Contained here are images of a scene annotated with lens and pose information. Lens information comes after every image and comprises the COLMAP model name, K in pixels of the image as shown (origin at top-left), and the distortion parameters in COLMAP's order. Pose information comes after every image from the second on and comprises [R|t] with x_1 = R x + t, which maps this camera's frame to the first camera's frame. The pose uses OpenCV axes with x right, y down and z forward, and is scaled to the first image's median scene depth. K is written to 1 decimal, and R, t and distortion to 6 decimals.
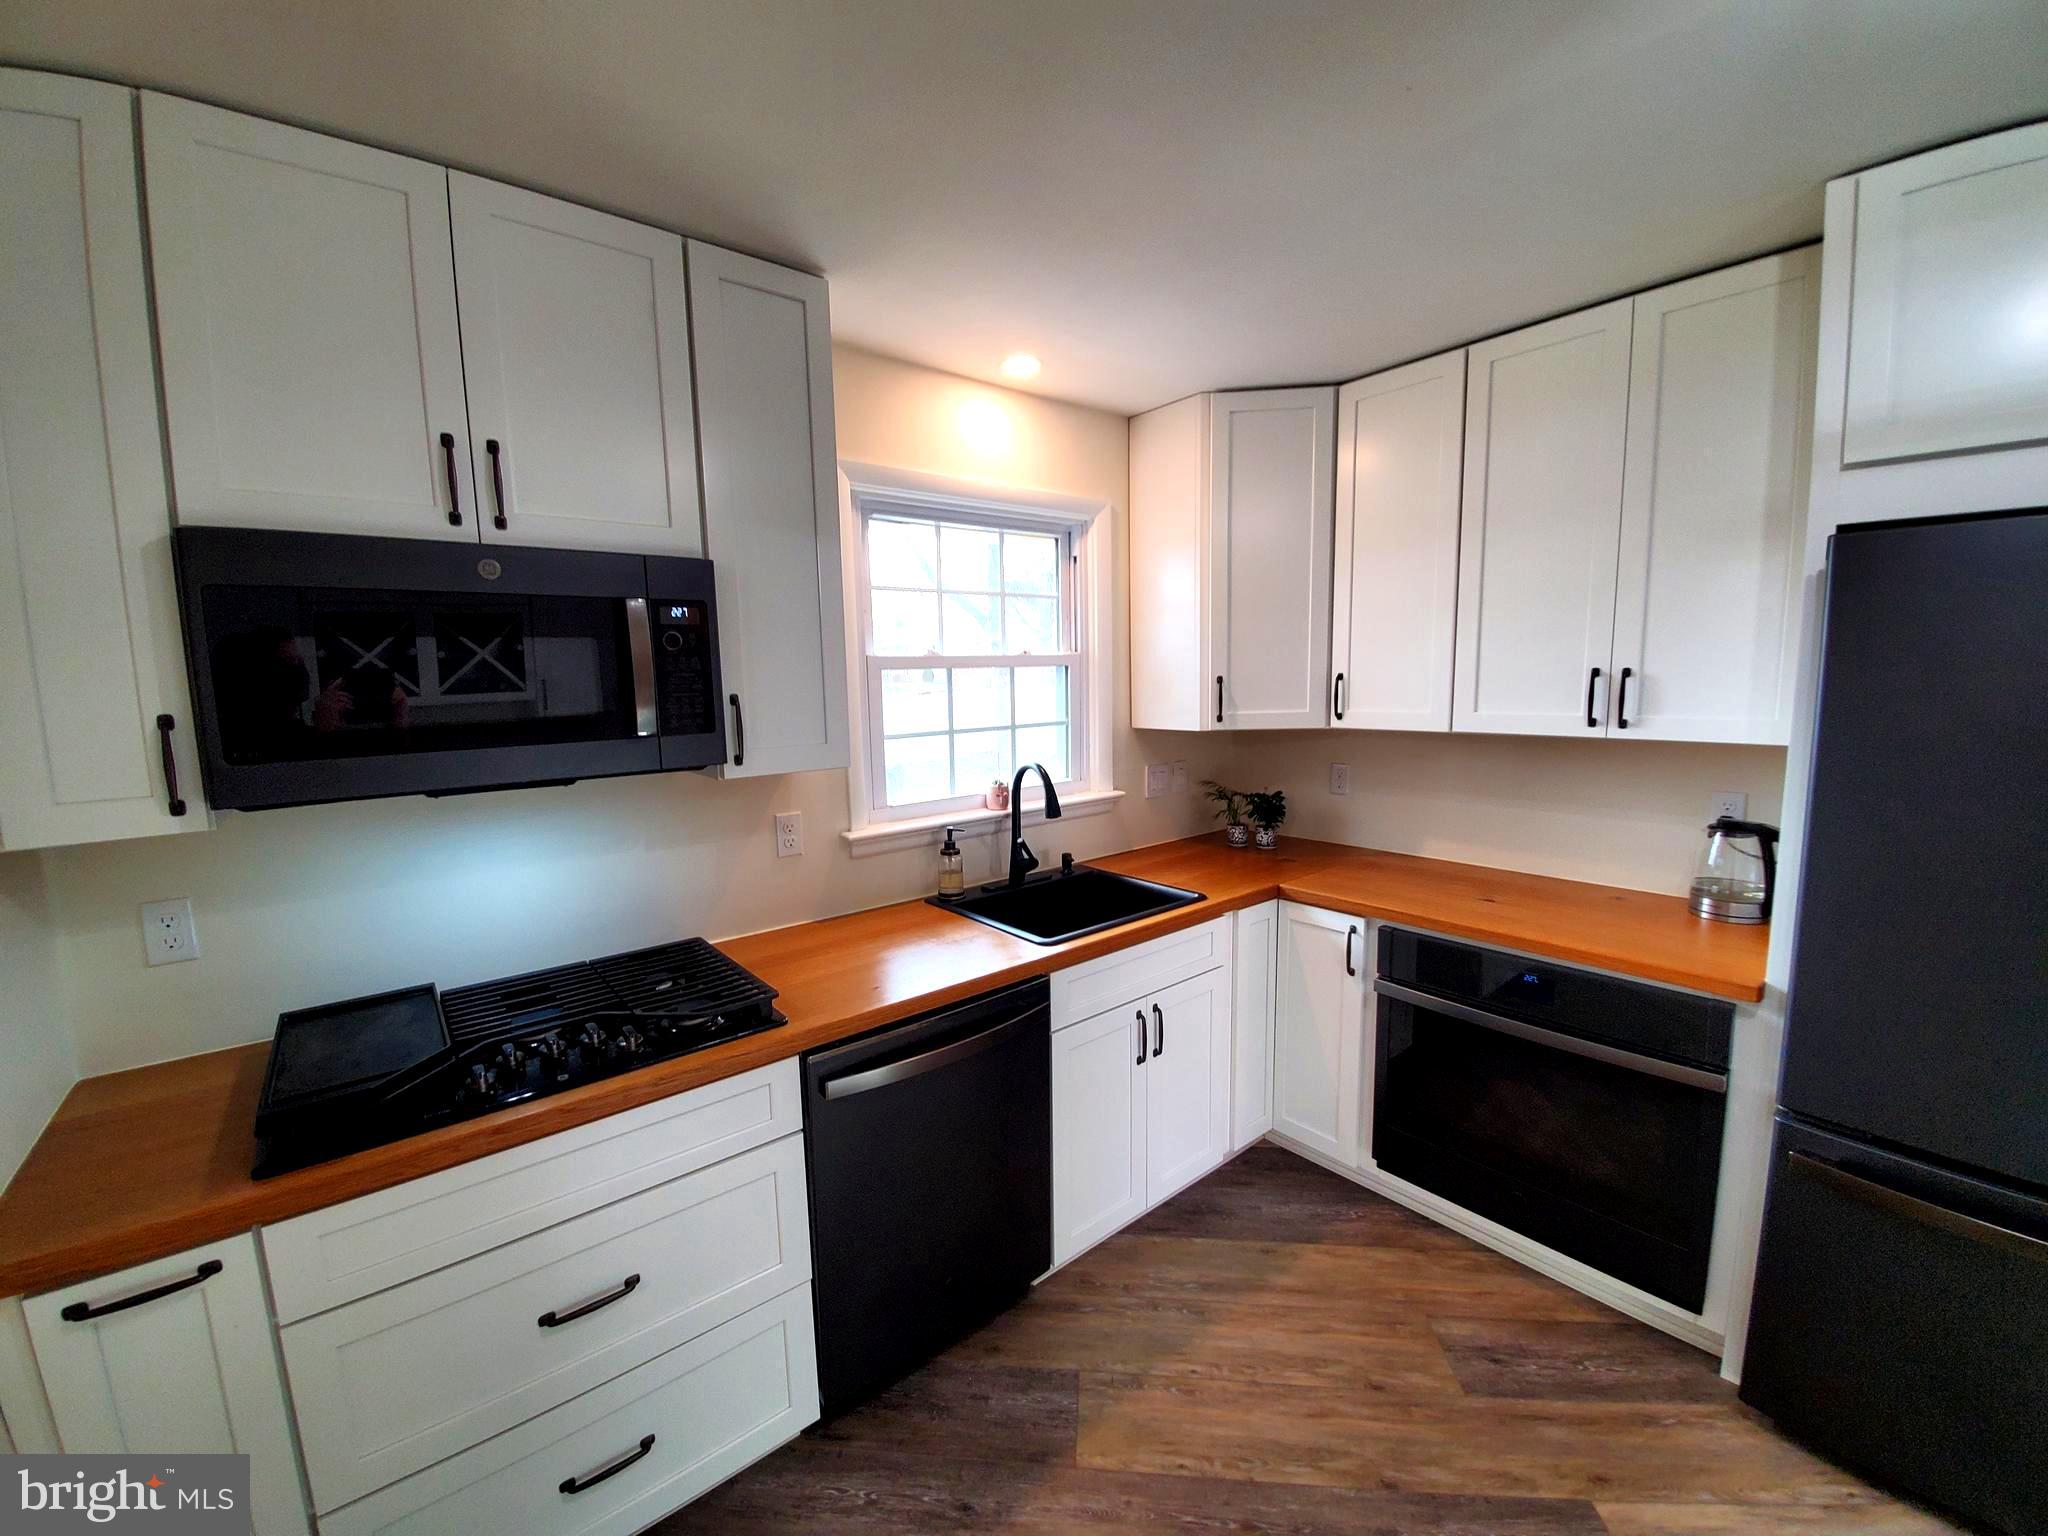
lens RADIAL K [[805.7, 0, 1024.0], [0, 805.7, 768.0], [0, 0, 1]] dist [-0.000097, -0.011589]
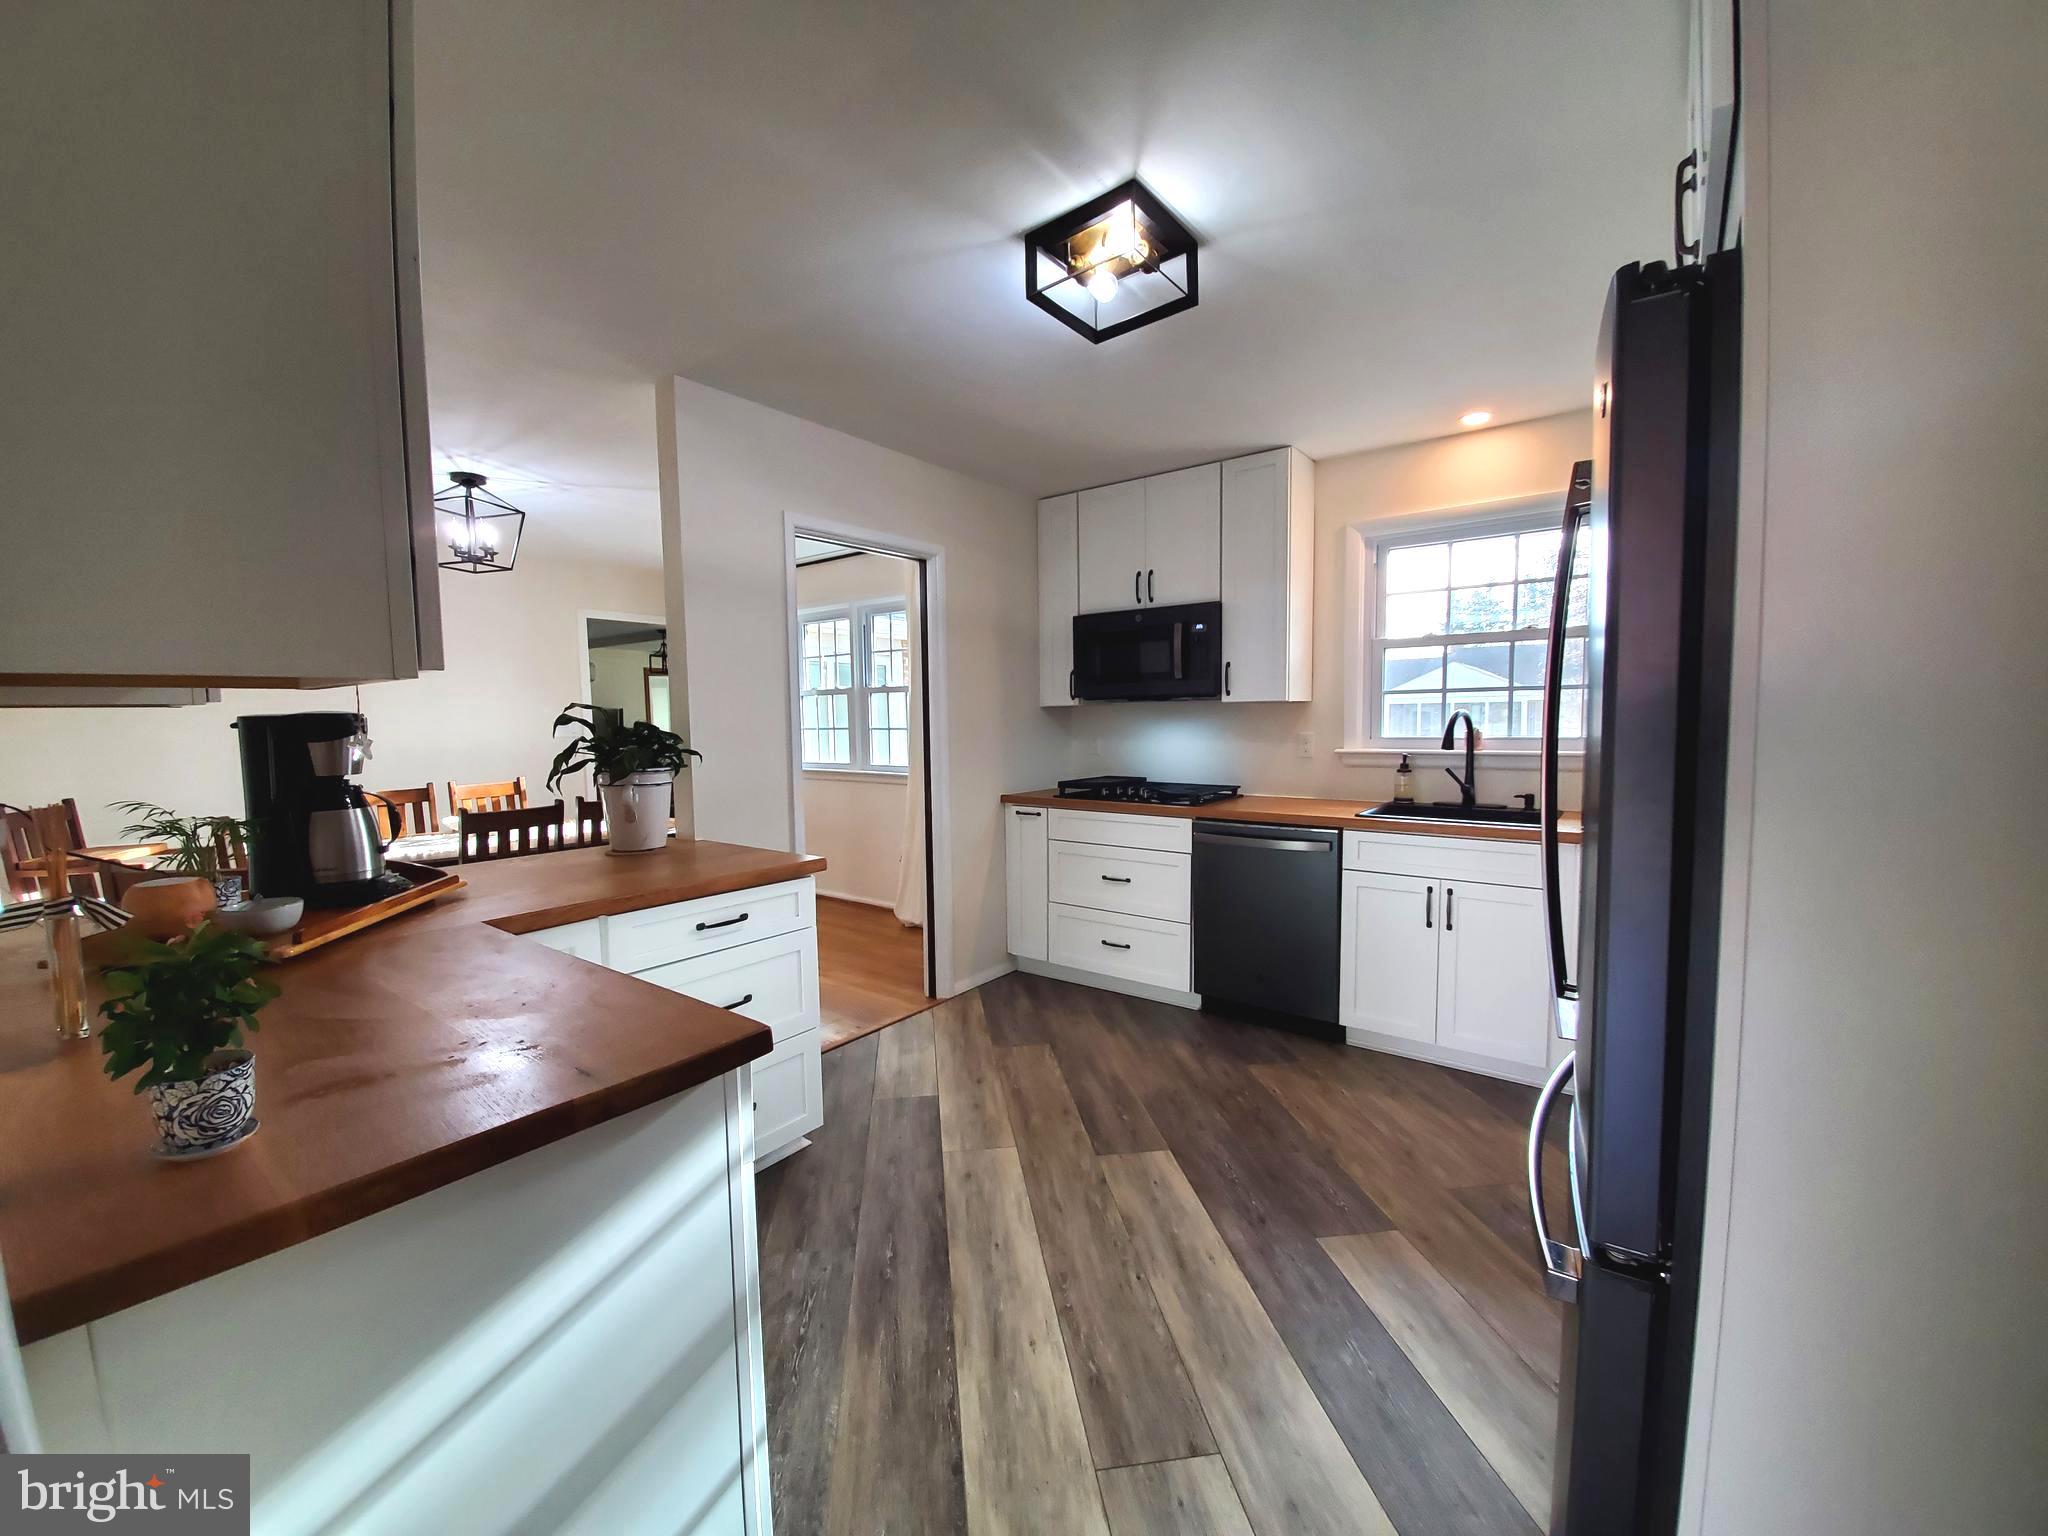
lens RADIAL K [[805.7, 0, 1024.0], [0, 805.7, 768.0], [0, 0, 1]] dist [-0.000097, -0.011589]
pose [[0.234007, 0.081383, -0.968823, 1.523937], [-0.108182, 0.992482, 0.057241, 0.117701], [0.966197, 0.091415, 0.241052, -0.014040]]
